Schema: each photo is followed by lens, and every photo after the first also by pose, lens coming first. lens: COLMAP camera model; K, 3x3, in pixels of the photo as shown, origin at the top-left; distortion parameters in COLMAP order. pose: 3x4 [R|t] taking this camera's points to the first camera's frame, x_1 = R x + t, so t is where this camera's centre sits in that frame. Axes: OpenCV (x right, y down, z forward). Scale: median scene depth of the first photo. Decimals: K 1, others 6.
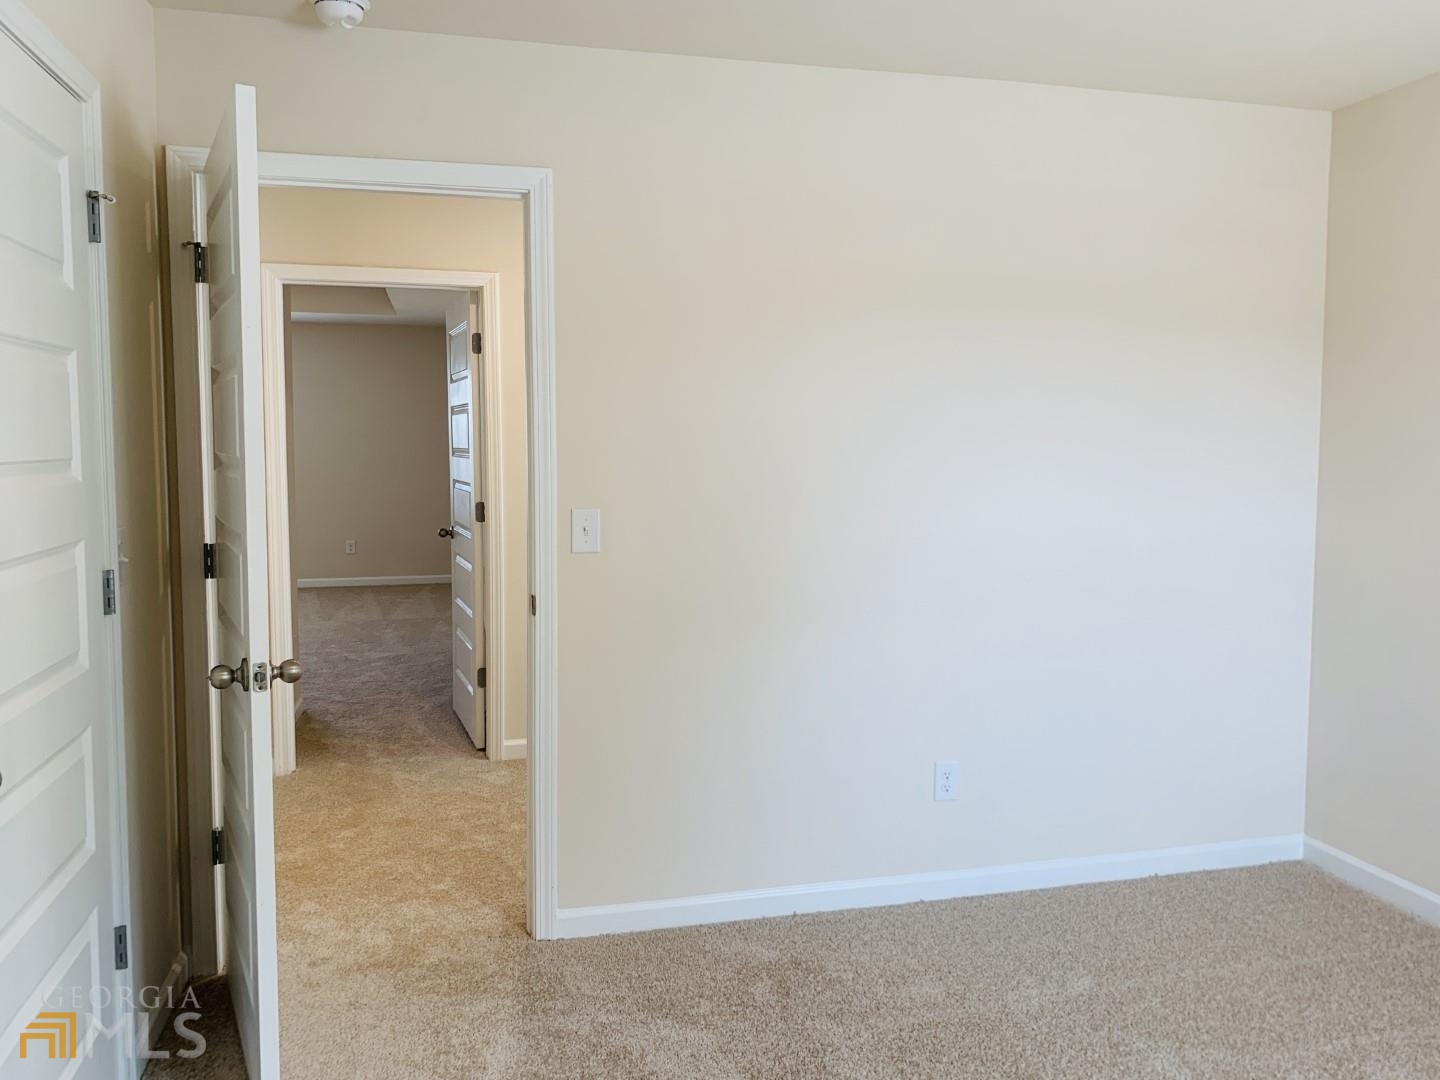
lens RADIAL K [[1104.4, 0, 717.7], [0, 1104.4, 509.9], [0, 0, 1]] dist [0.061218, -0.089074]
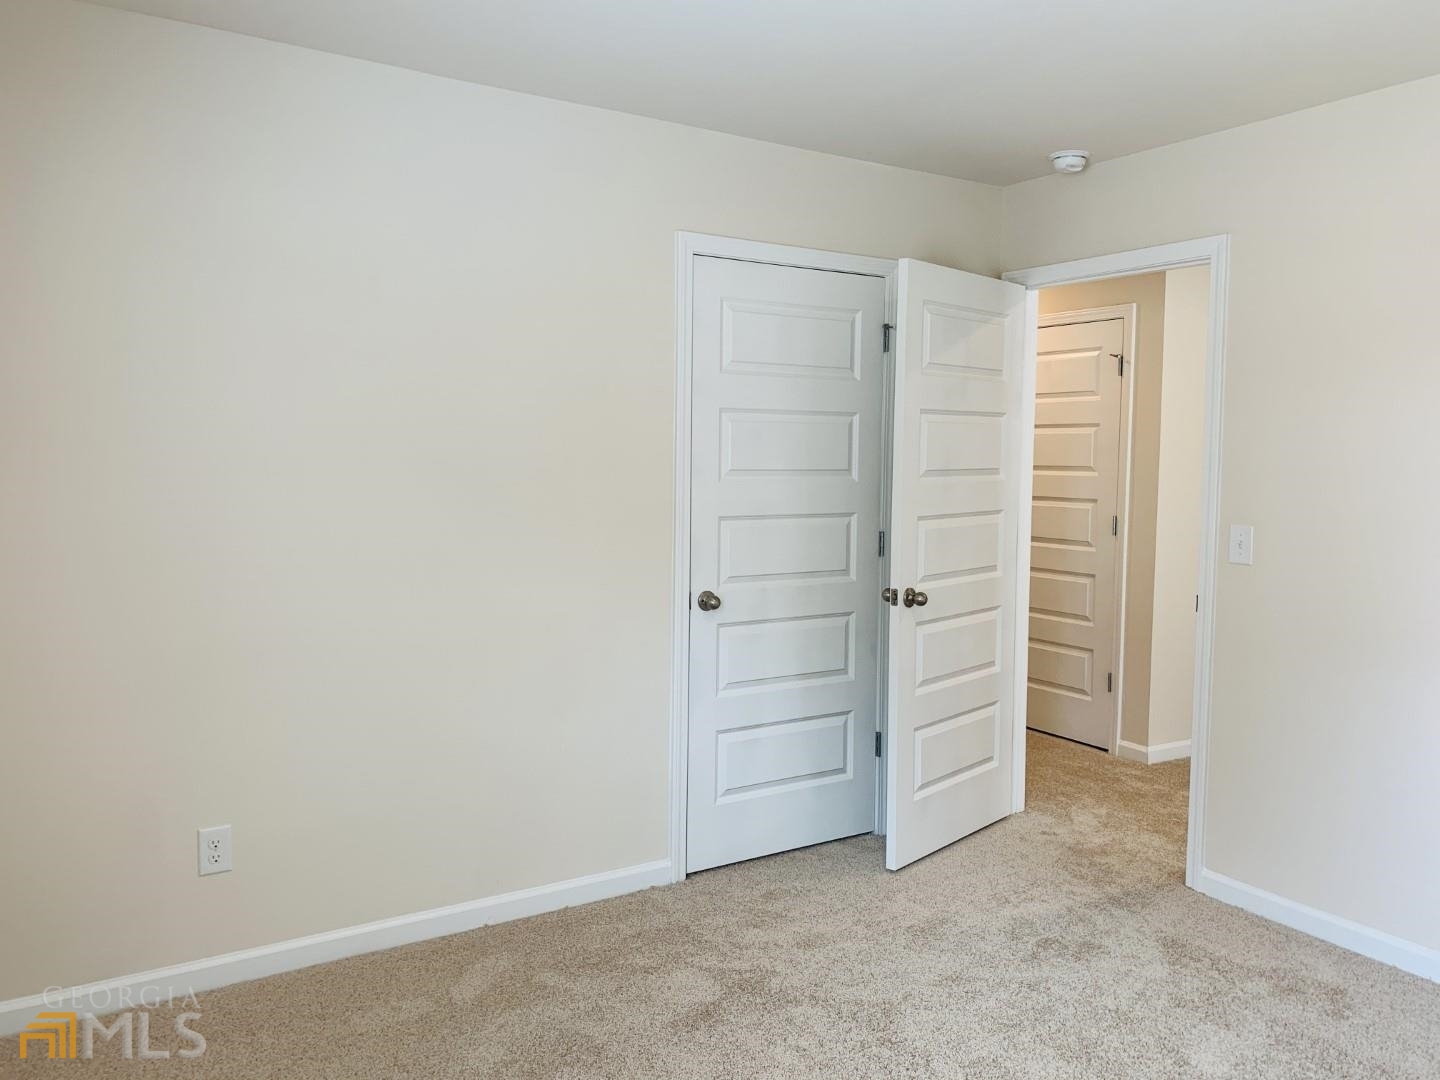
lens RADIAL K [[1104.4, 0, 717.7], [0, 1104.4, 509.9], [0, 0, 1]] dist [0.061218, -0.089074]
pose [[0.327023, 0.059623, -0.943134, 0.816703], [-0.074687, 0.996517, 0.037100, -0.021198], [0.942060, 0.058308, 0.330337, 0.122499]]
